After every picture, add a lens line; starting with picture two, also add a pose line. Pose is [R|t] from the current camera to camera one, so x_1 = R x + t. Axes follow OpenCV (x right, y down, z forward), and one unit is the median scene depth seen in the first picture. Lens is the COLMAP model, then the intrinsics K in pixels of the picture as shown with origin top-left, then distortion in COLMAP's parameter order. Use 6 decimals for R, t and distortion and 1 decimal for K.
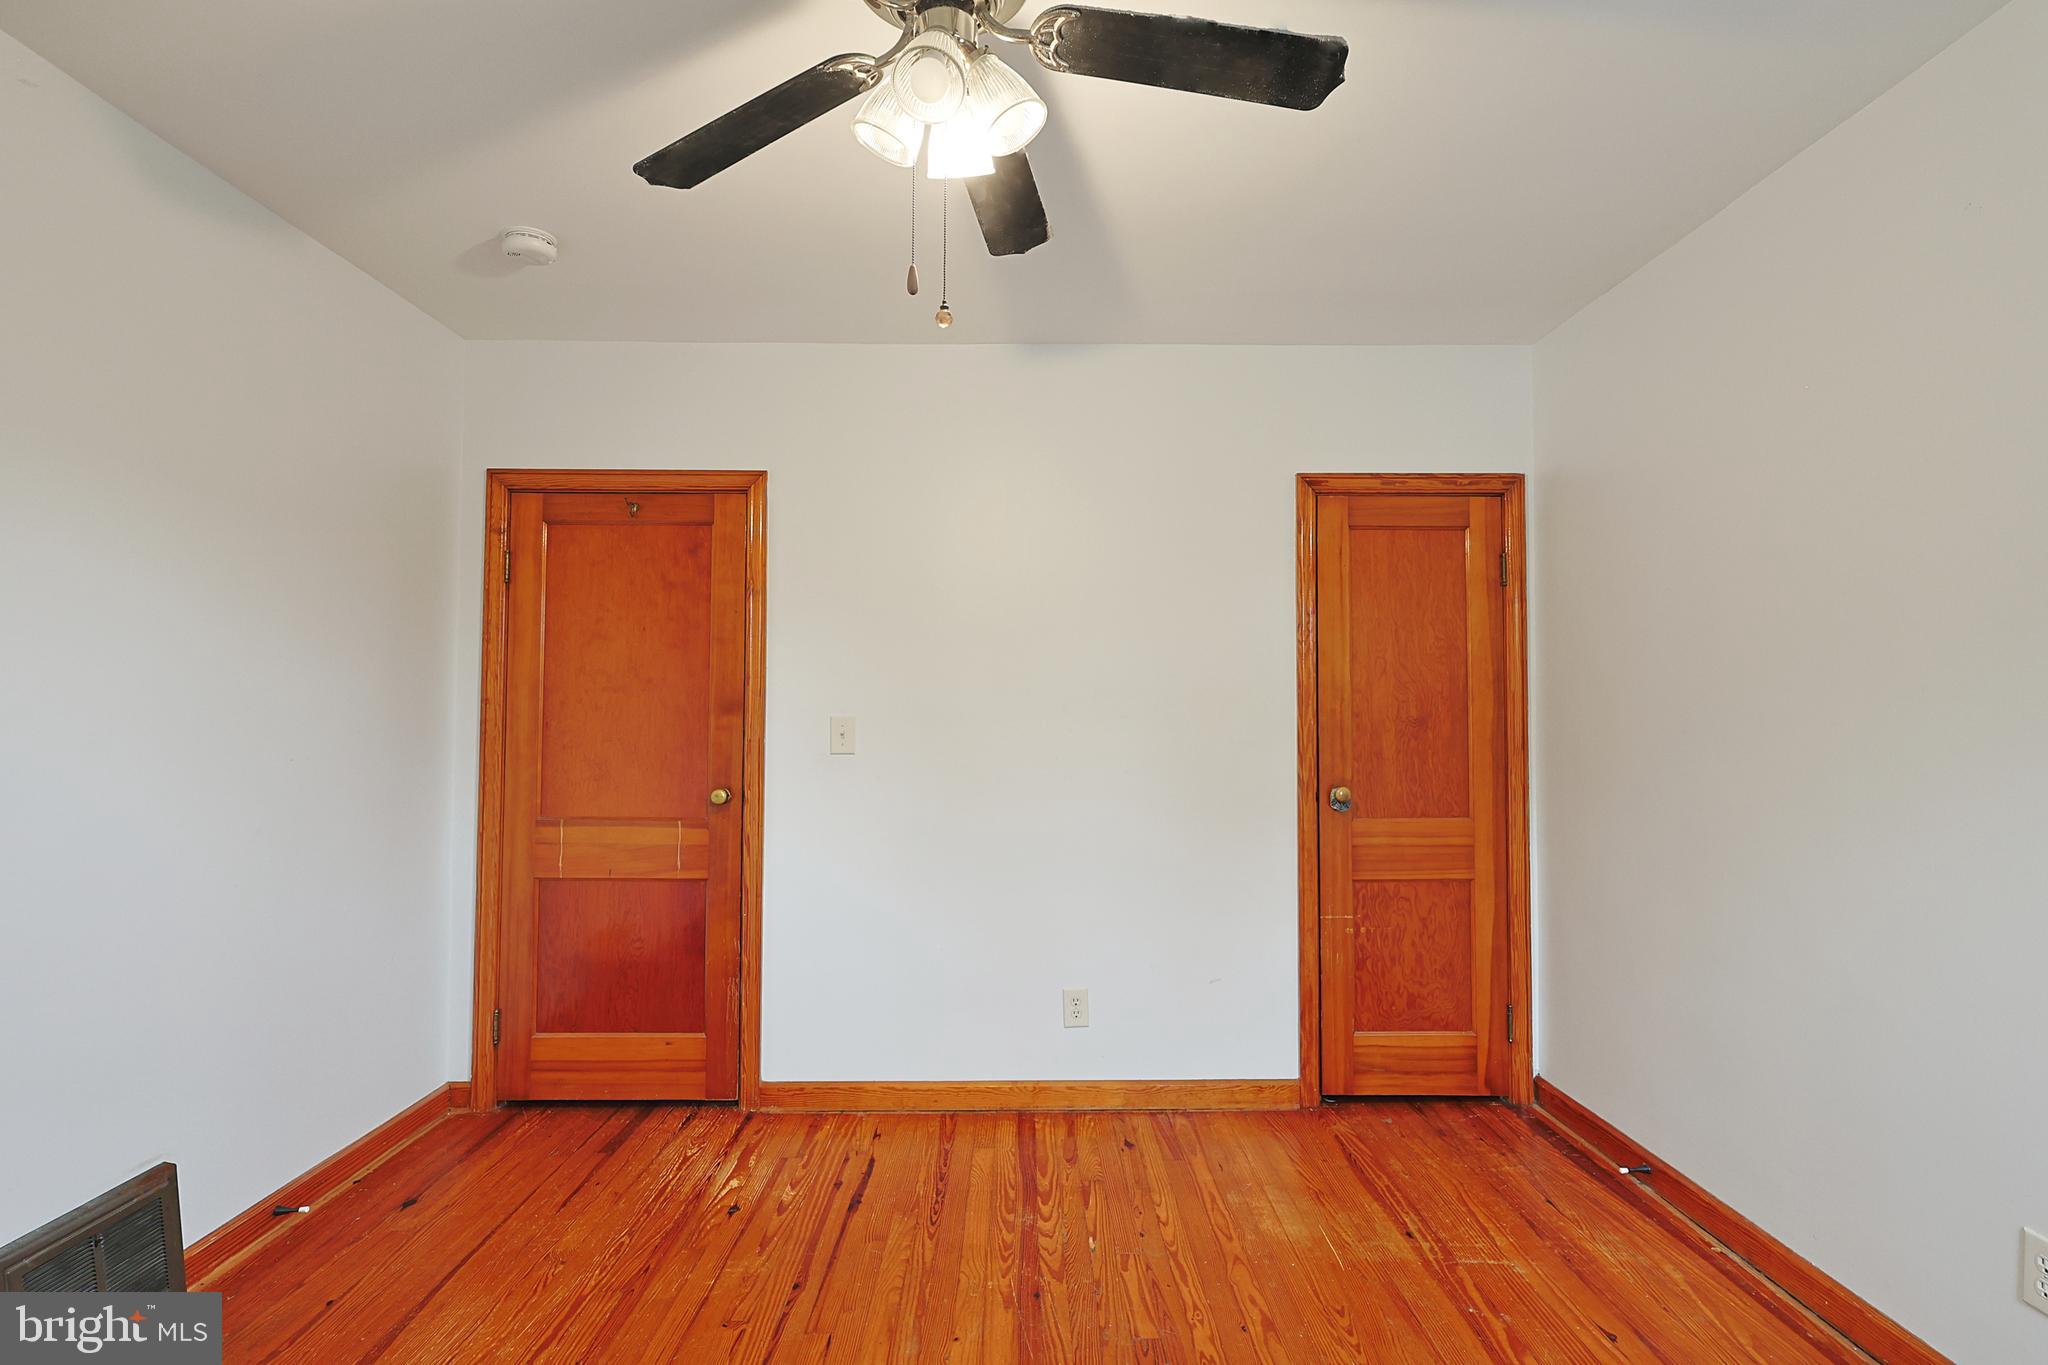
lens RADIAL K [[984.6, 0, 1024.0], [0, 984.6, 682.5], [0, 0, 1]] dist [-0.012032, -0.000004]
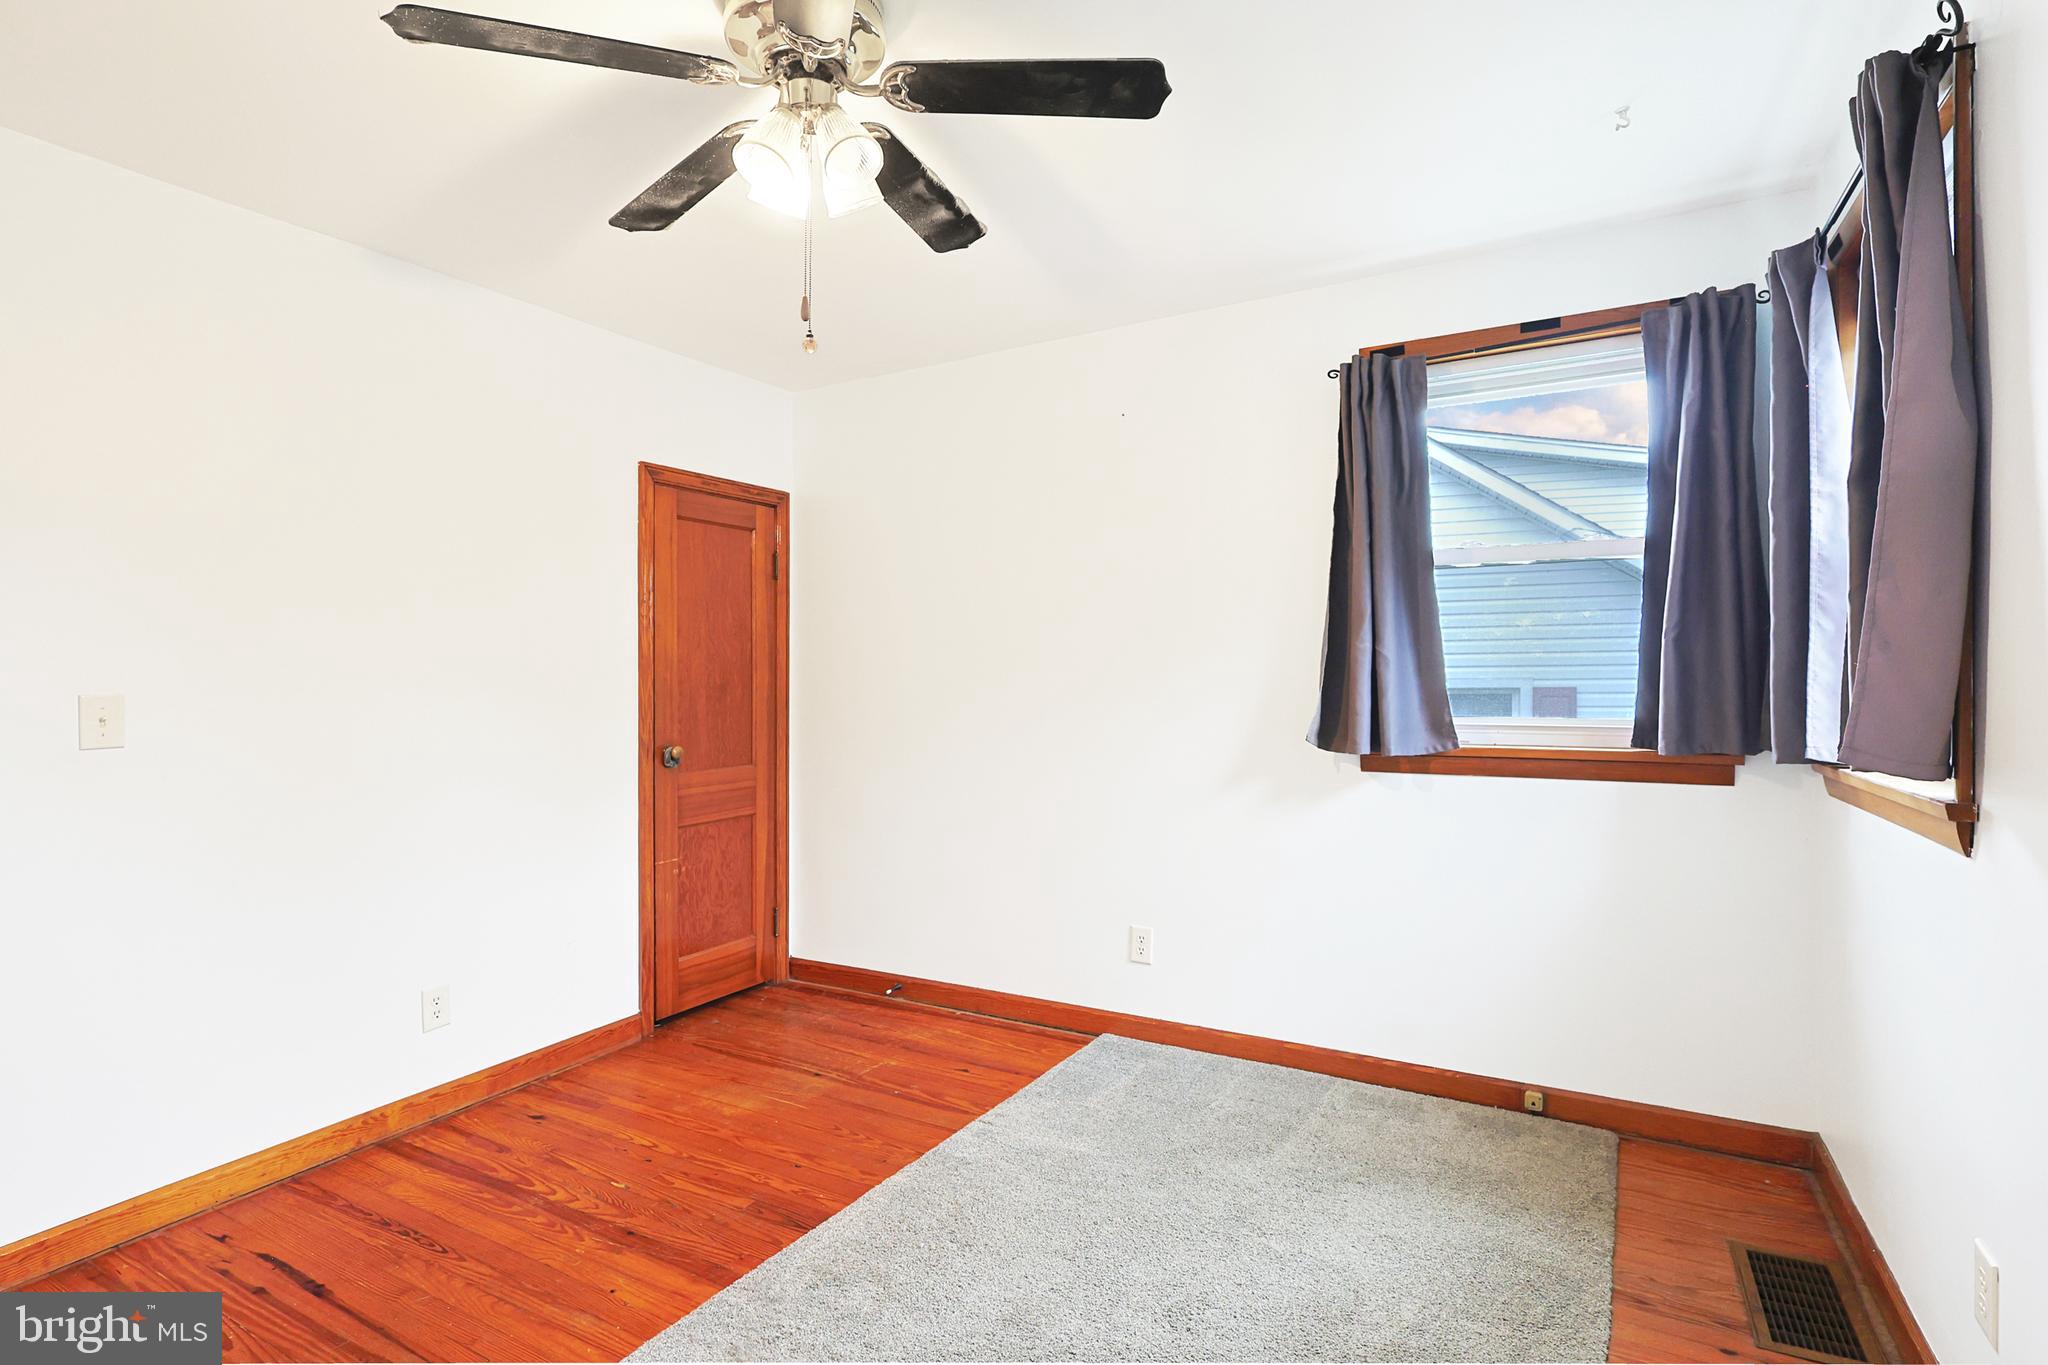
lens RADIAL K [[995.6, 0, 1030.5], [0, 995.6, 688.8], [0, 0, 1]] dist [-0.000343, 0.000792]
pose [[0.500919, -0.017811, 0.865311, -0.462989], [-0.017540, 0.999374, 0.030725, -0.002790], [-0.865317, -0.030568, 0.500293, 0.069734]]
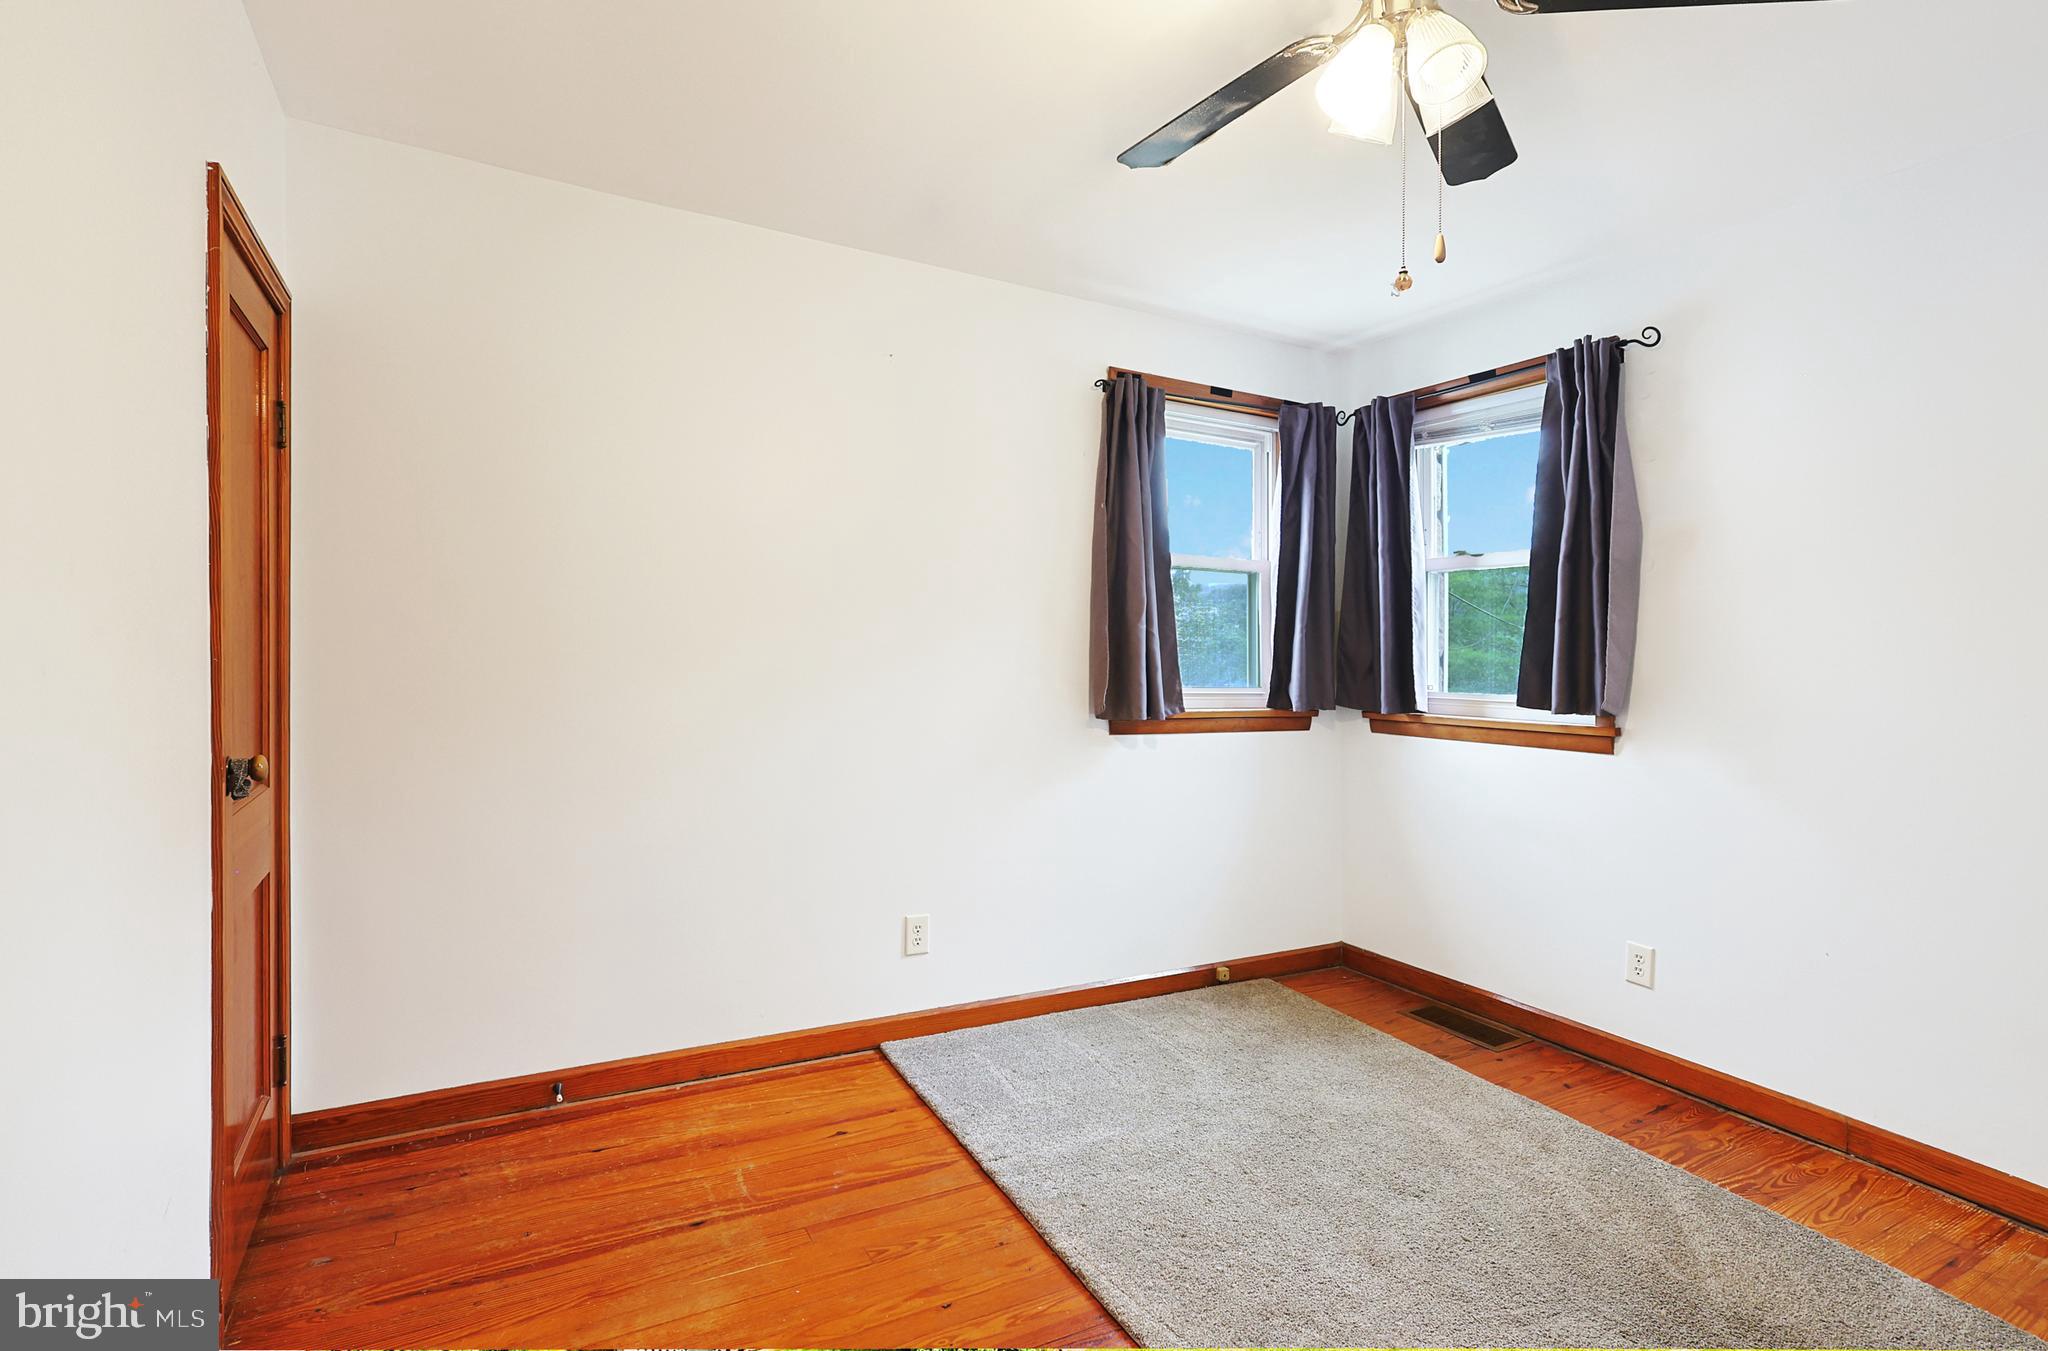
lens RADIAL K [[977.2, 0, 1024.0], [0, 977.2, 675.5], [0, 0, 1]] dist [0.000496, 0.000176]
pose [[-0.462874, -0.031257, 0.885873, -0.387970], [-0.052111, 0.998609, 0.008007, 0.031625], [-0.884891, -0.042457, -0.463859, 0.876972]]
